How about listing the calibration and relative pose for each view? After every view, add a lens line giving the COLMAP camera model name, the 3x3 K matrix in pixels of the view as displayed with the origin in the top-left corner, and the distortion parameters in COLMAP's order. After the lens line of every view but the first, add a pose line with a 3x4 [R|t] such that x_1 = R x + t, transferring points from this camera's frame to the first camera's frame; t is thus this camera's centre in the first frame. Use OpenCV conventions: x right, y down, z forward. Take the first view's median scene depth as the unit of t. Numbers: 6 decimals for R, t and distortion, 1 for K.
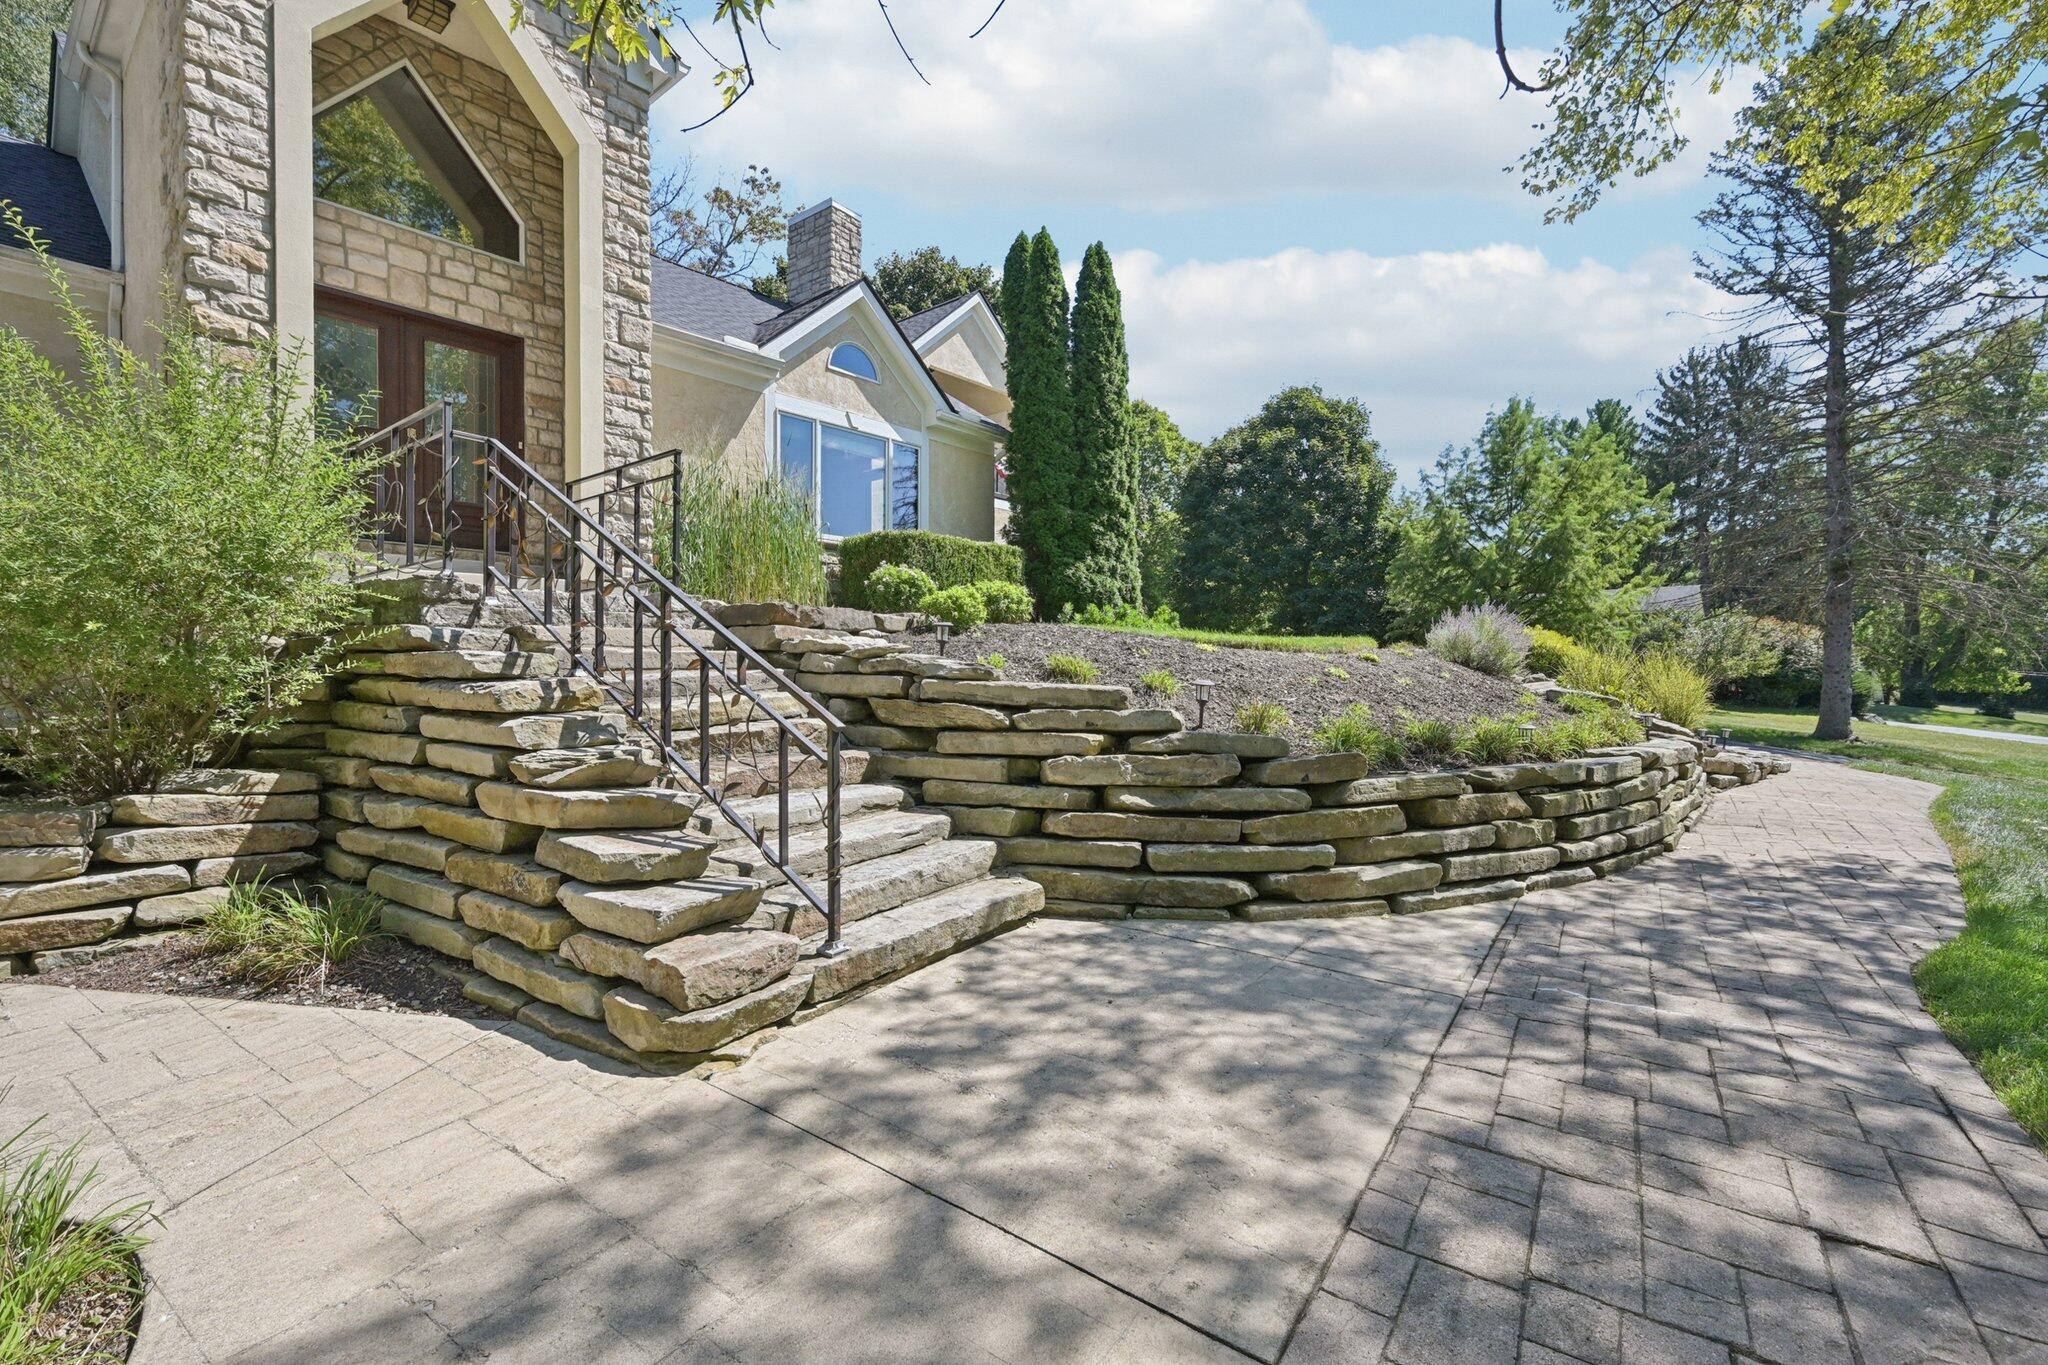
lens RADIAL K [[895.2, 0, 1022.2], [0, 895.2, 681.0], [0, 0, 1]] dist [-0.000643, 0.001810]
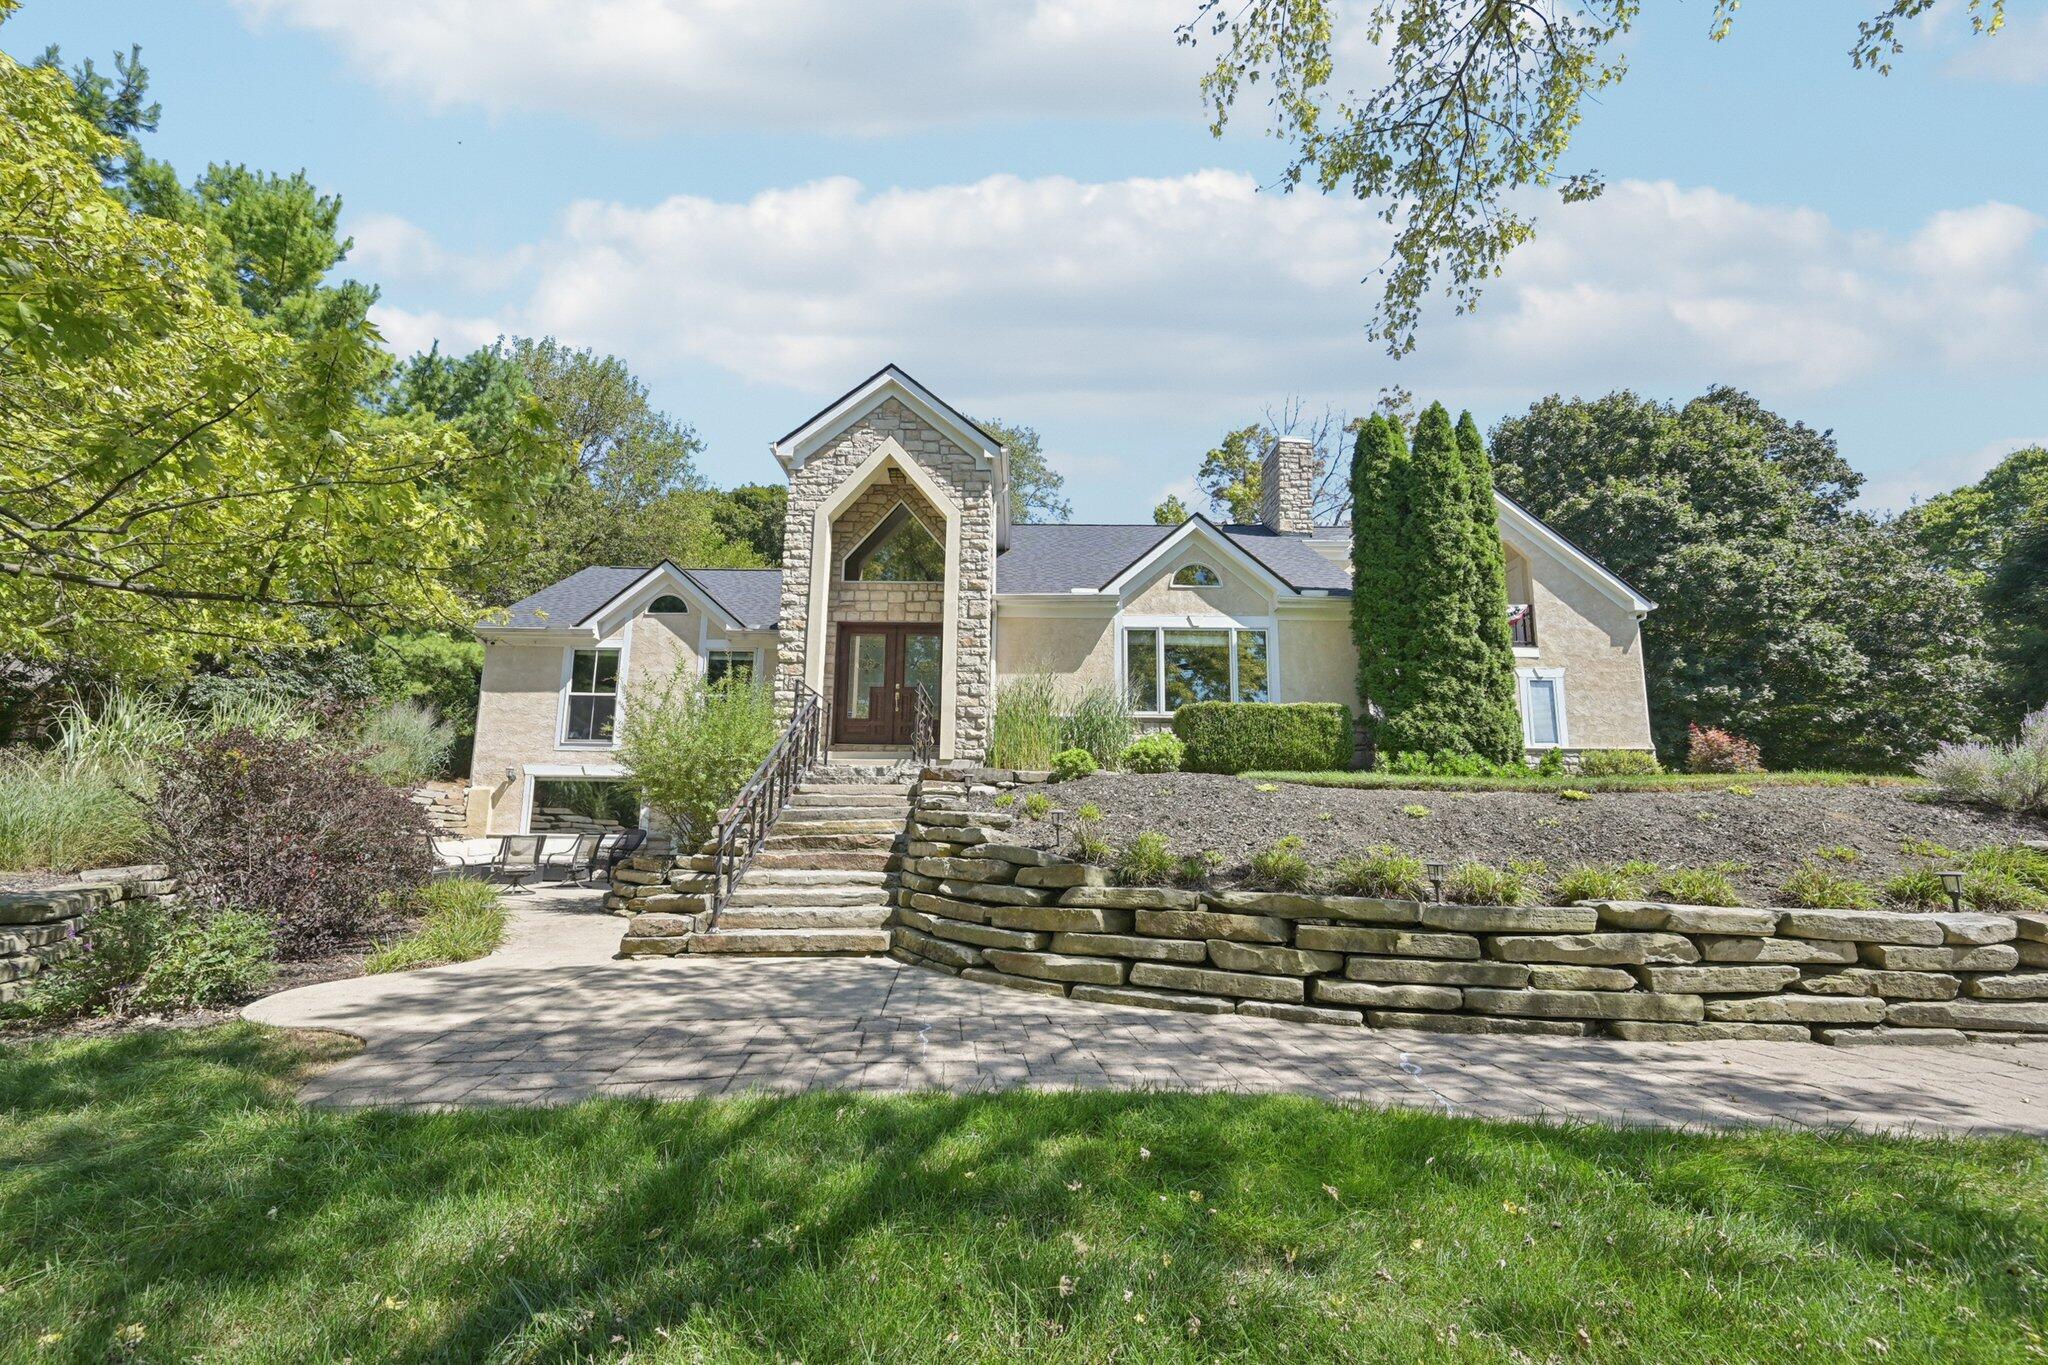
lens RADIAL K [[824.0, 0, 1024.3], [0, 824.0, 706.6], [0, 0, 1]] dist [0.002183, -0.000254]
pose [[0.636500, -0.108735, -0.763574, 0.805633], [-0.022361, 0.986995, -0.159191, 0.032349], [0.770953, 0.118399, 0.625790, 0.136800]]
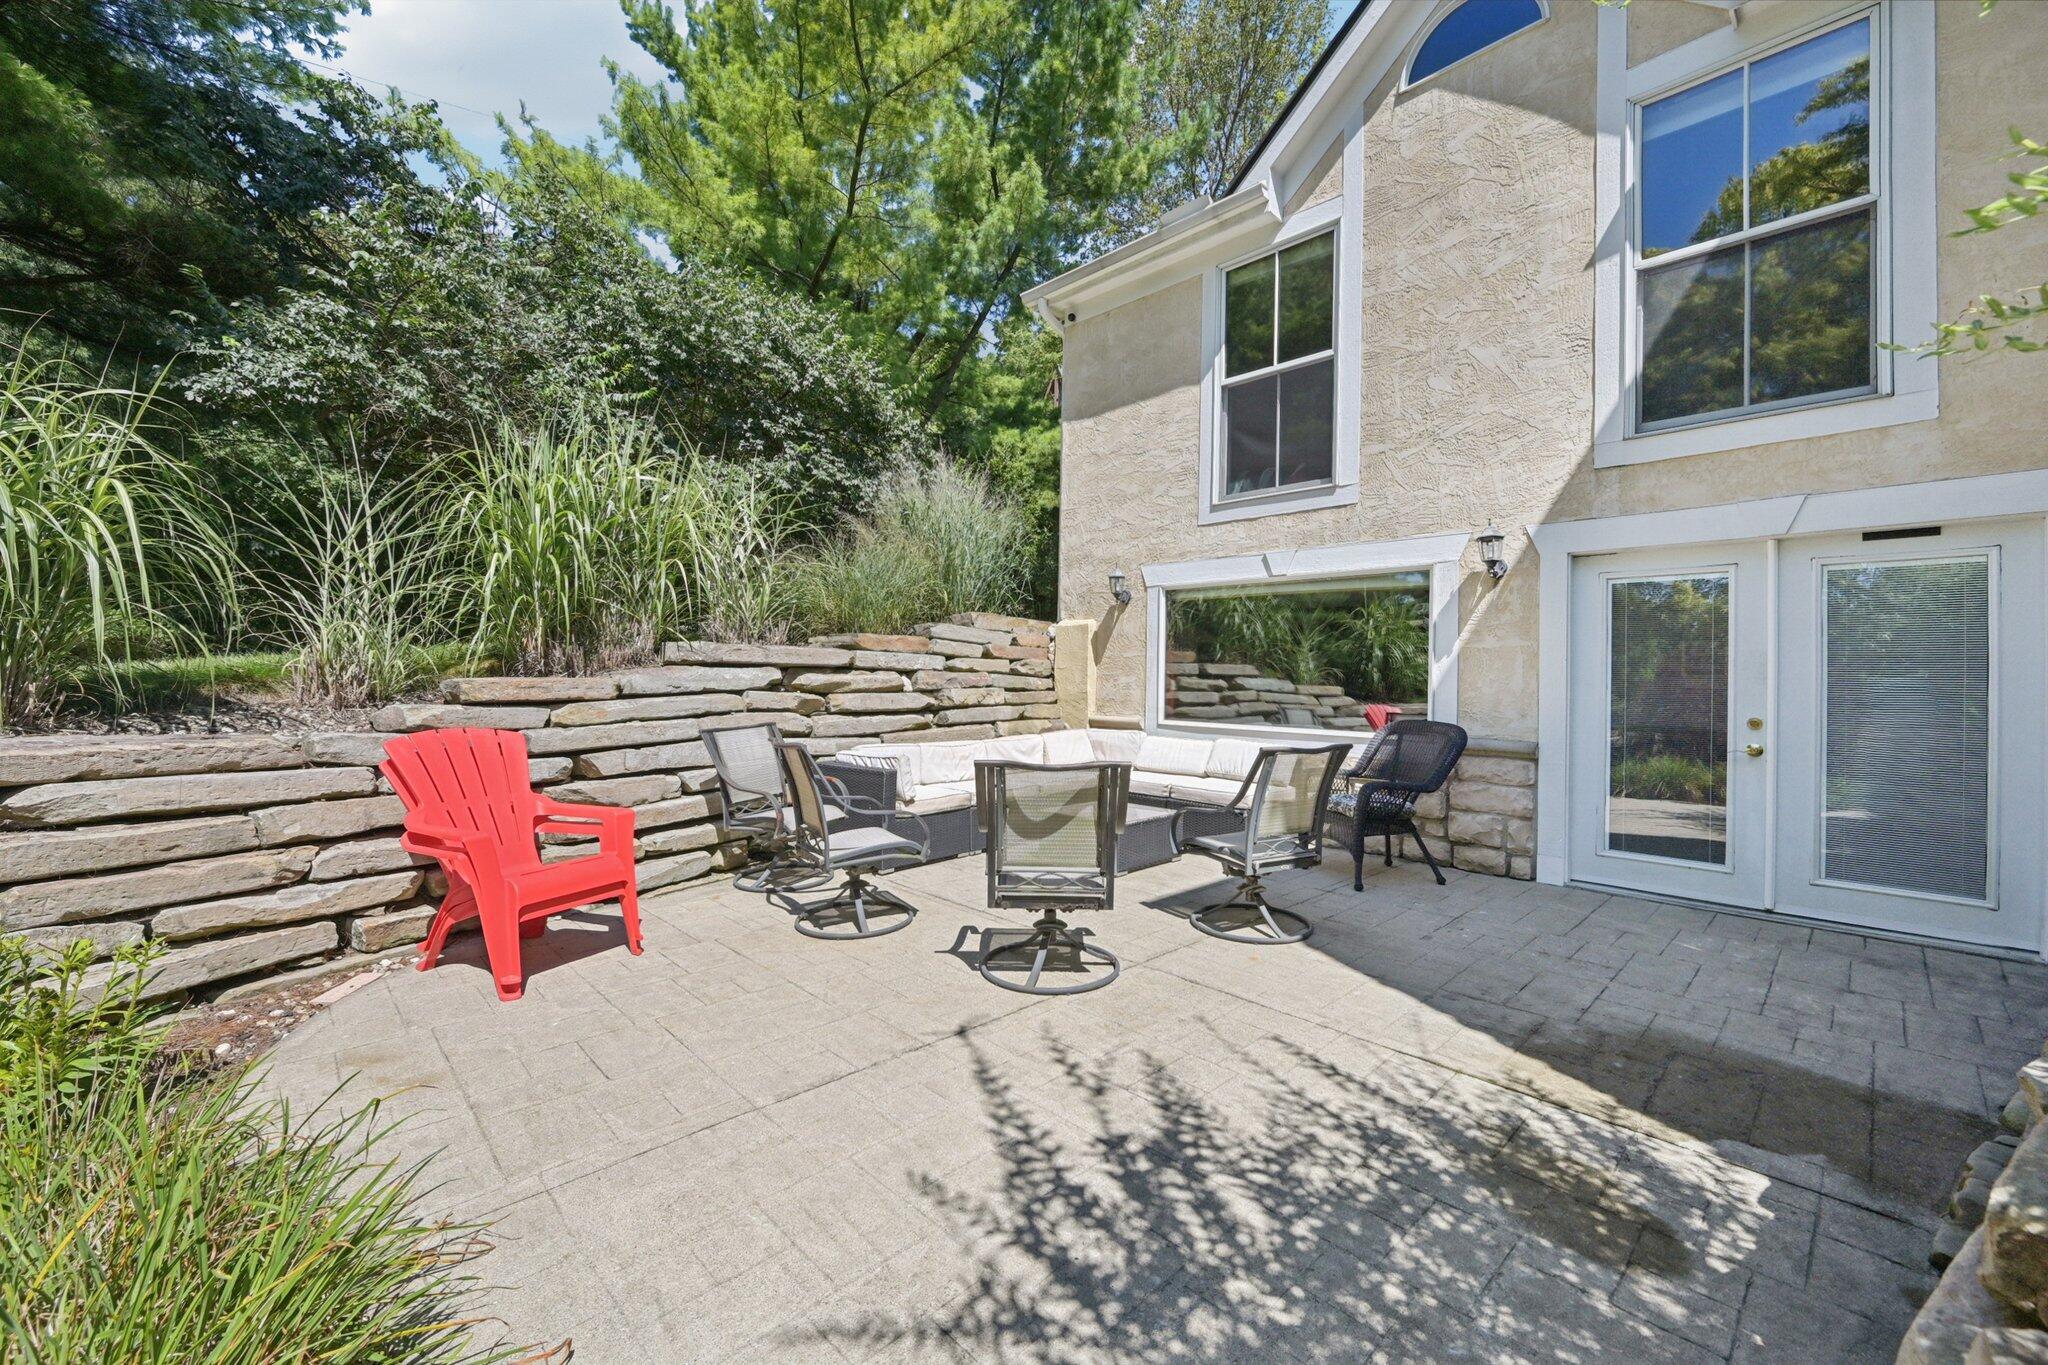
lens RADIAL K [[824.0, 0, 1008.0], [0, 824.0, 675.2], [0, 0, 1]] dist [0.002183, -0.000254]
pose [[-0.121353, -0.009642, -0.992563, -0.628789], [-0.029237, 0.999554, -0.006135, 0.009124], [0.992179, 0.028275, -0.121581, 0.440253]]
